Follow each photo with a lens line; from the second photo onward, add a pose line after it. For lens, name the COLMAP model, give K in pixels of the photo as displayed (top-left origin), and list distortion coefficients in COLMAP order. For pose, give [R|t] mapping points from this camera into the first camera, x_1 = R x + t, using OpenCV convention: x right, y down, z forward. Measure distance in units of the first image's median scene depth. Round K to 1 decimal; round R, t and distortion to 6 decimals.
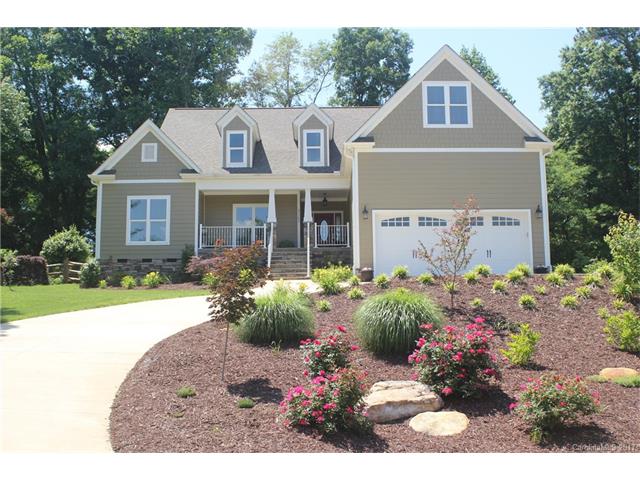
lens RADIAL K [[802.9, 0, 320.4], [0, 802.9, 240.4], [0, 0, 1]] dist [0.011543, 0.000000]
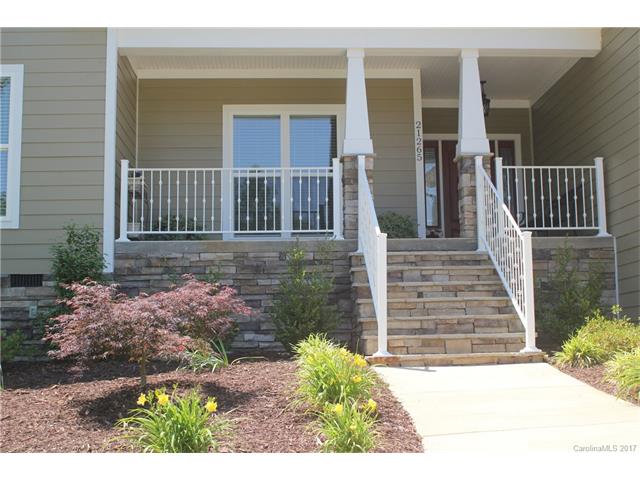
lens RADIAL K [[921.3, 0, 319.5], [0, 921.3, 239.6], [0, 0, 1]] dist [-0.053875, 0.000000]
pose [[0.999052, -0.000120, 0.043523, -0.090455], [-0.001212, 0.999532, 0.030579, -0.000761], [-0.043507, -0.030603, 0.998584, 0.650836]]
